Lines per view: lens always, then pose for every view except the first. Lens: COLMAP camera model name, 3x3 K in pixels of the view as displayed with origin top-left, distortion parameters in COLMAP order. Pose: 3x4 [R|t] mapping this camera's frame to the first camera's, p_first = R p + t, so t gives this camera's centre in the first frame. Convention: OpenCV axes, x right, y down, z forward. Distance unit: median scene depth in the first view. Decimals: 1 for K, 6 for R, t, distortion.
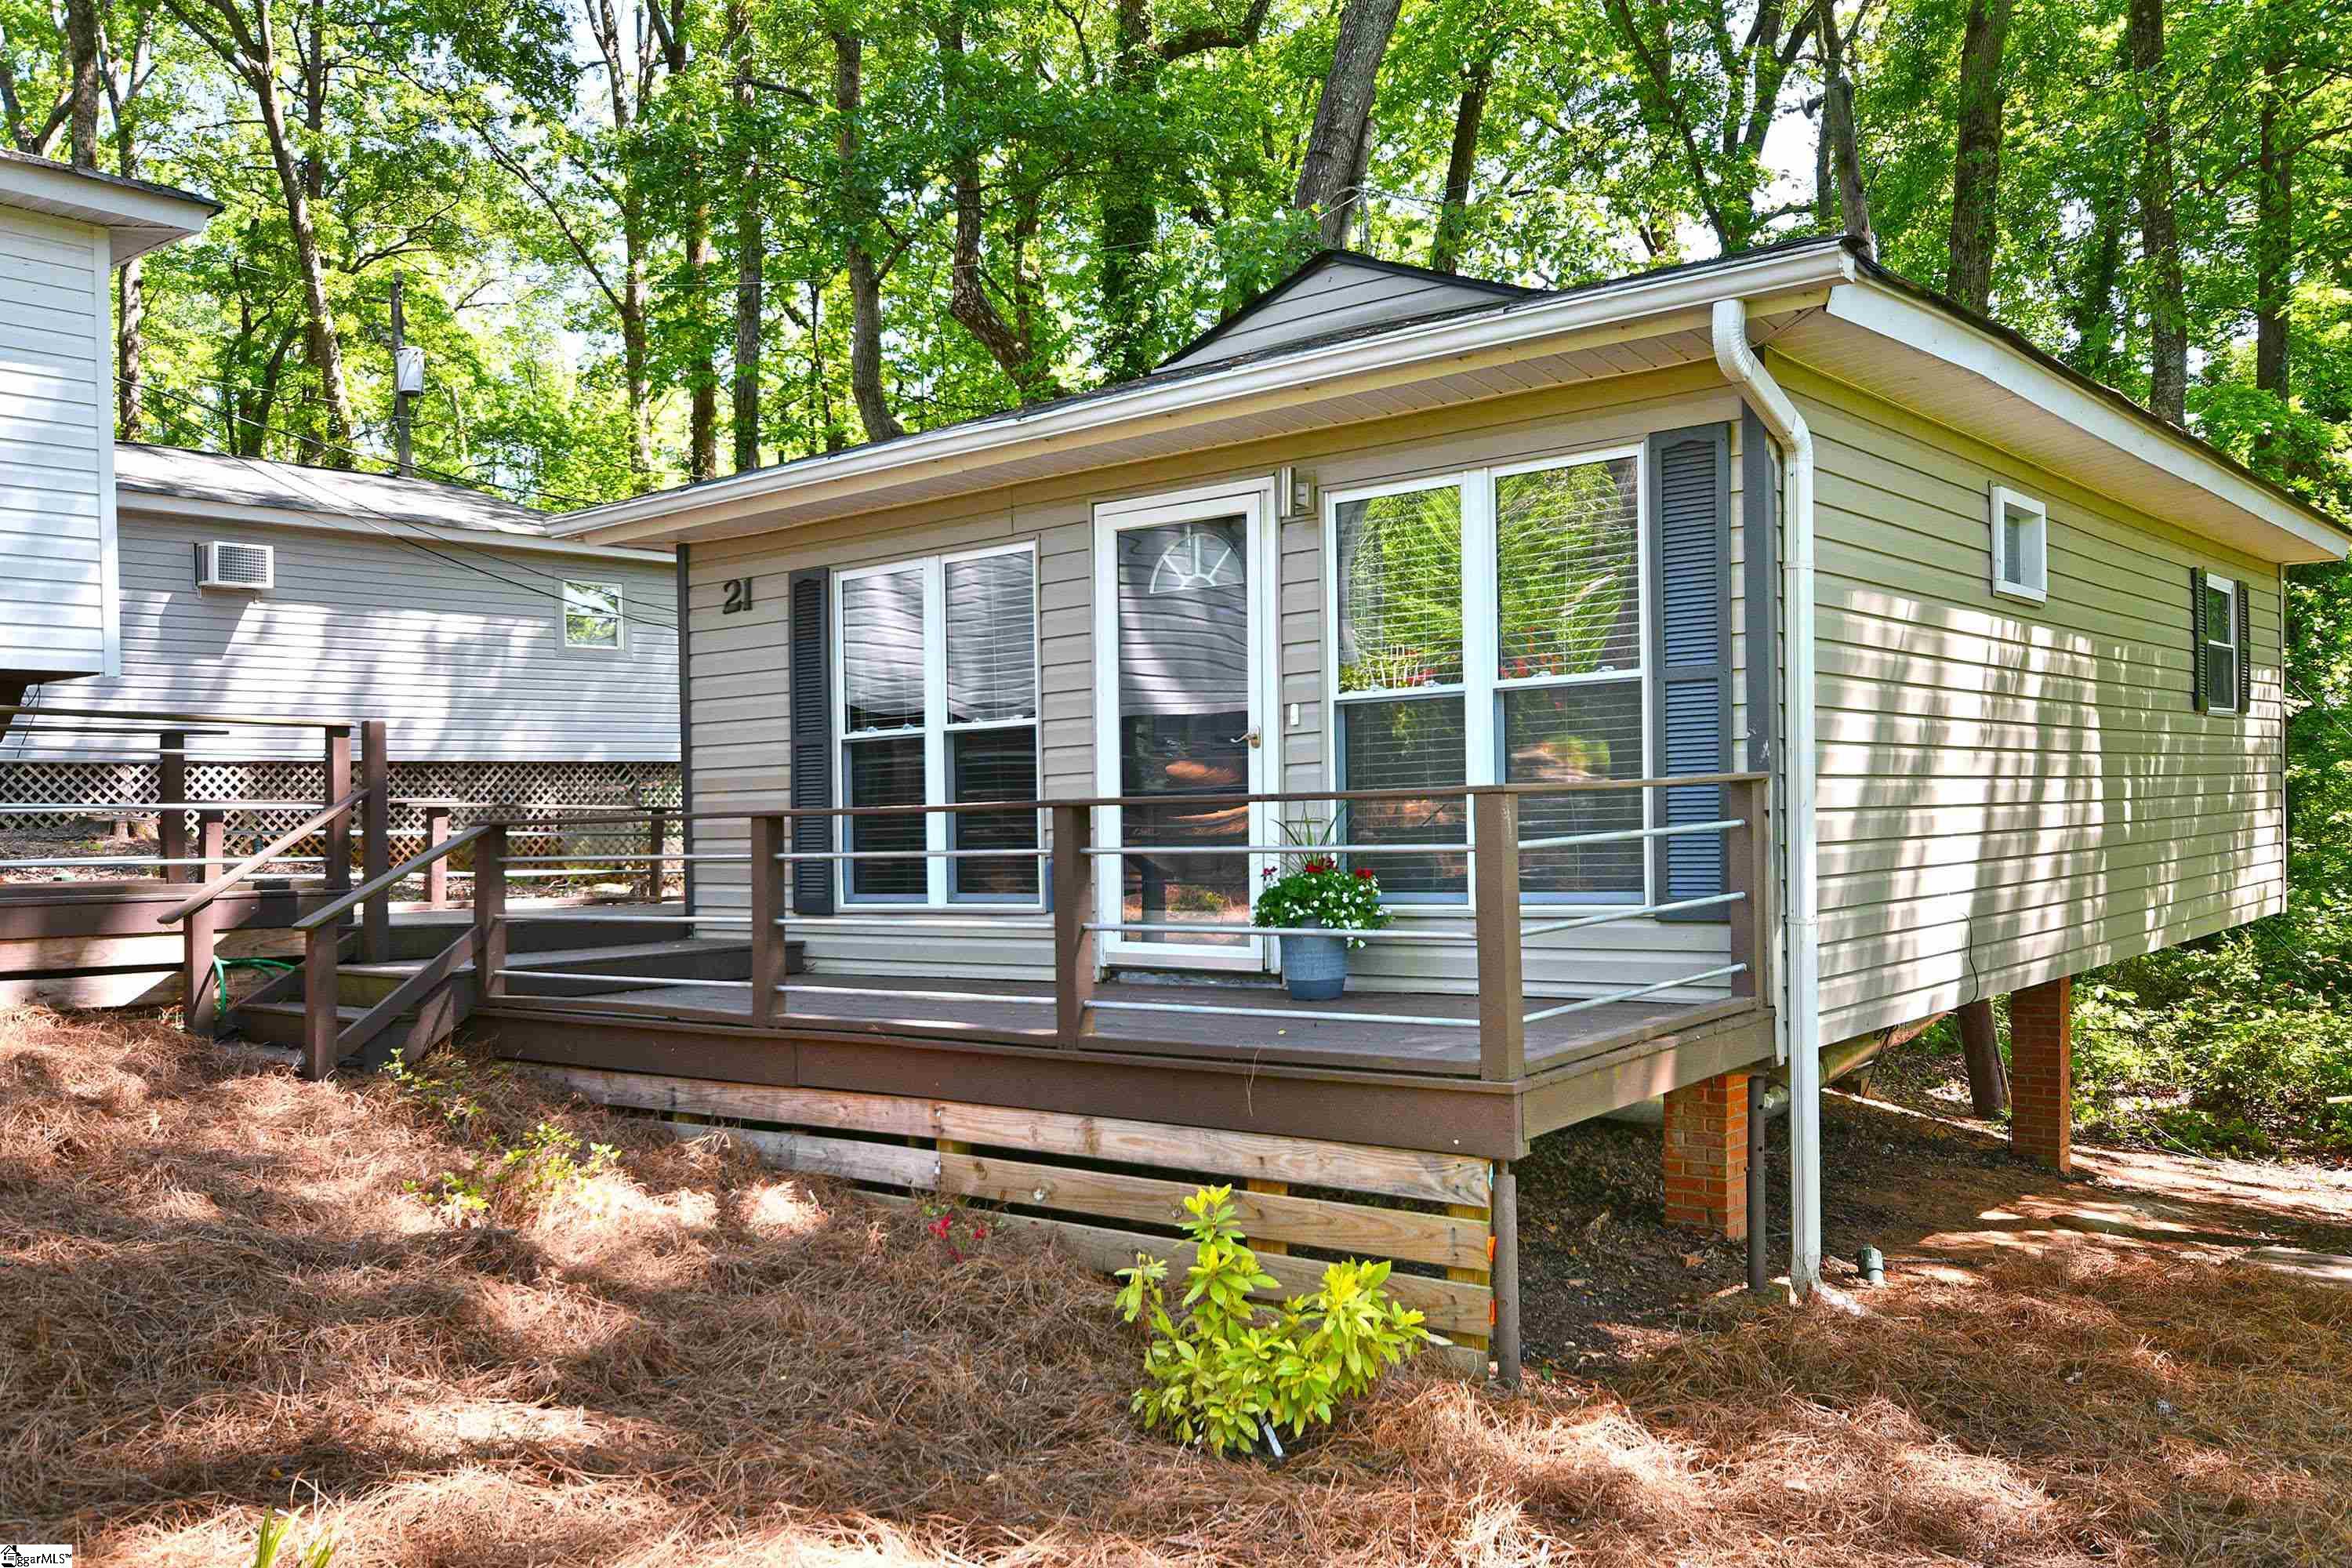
lens RADIAL K [[1932.1, 0, 1234.8], [0, 1932.1, 788.0], [0, 0, 1]] dist [0.001067, 0.000096]
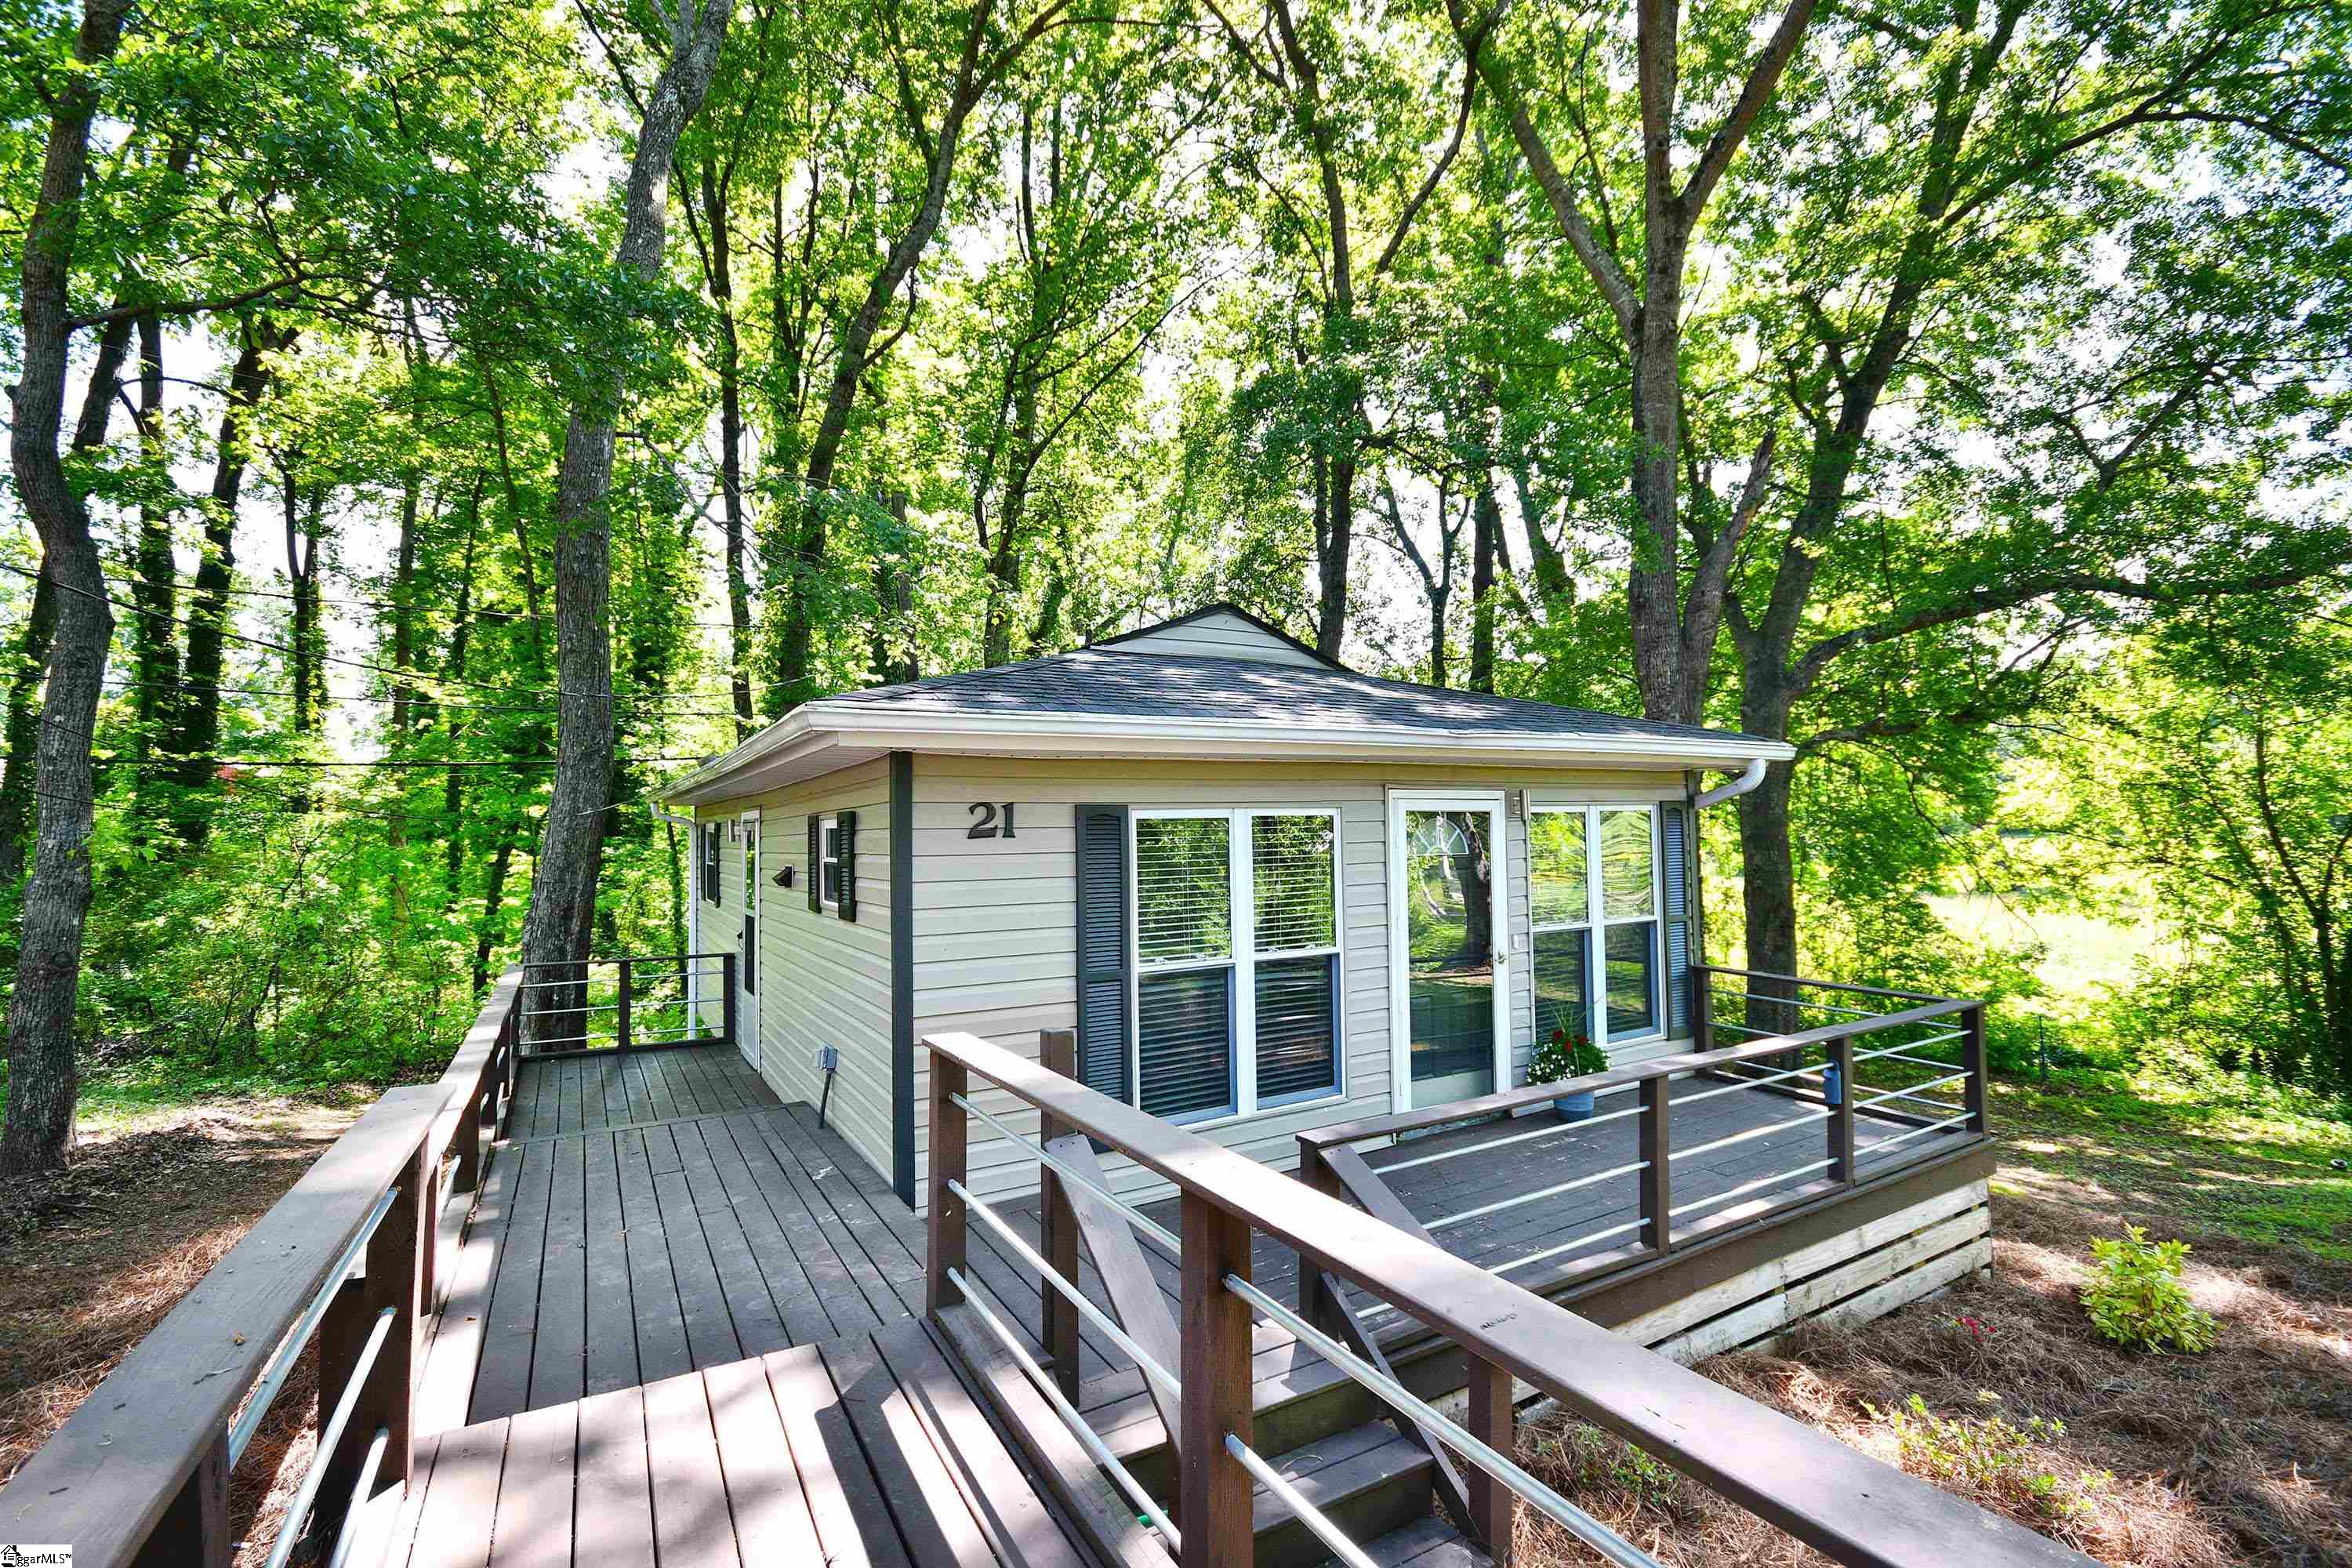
lens RADIAL K [[982.4, 0, 1140.9], [0, 982.4, 830.0], [0, 0, 1]] dist [0.000792, 0.000151]
pose [[0.396006, 0.045129, 0.917138, -0.830346], [0.007457, 0.998601, -0.052357, -0.089230], [-0.918218, 0.027573, 0.395116, 0.956468]]
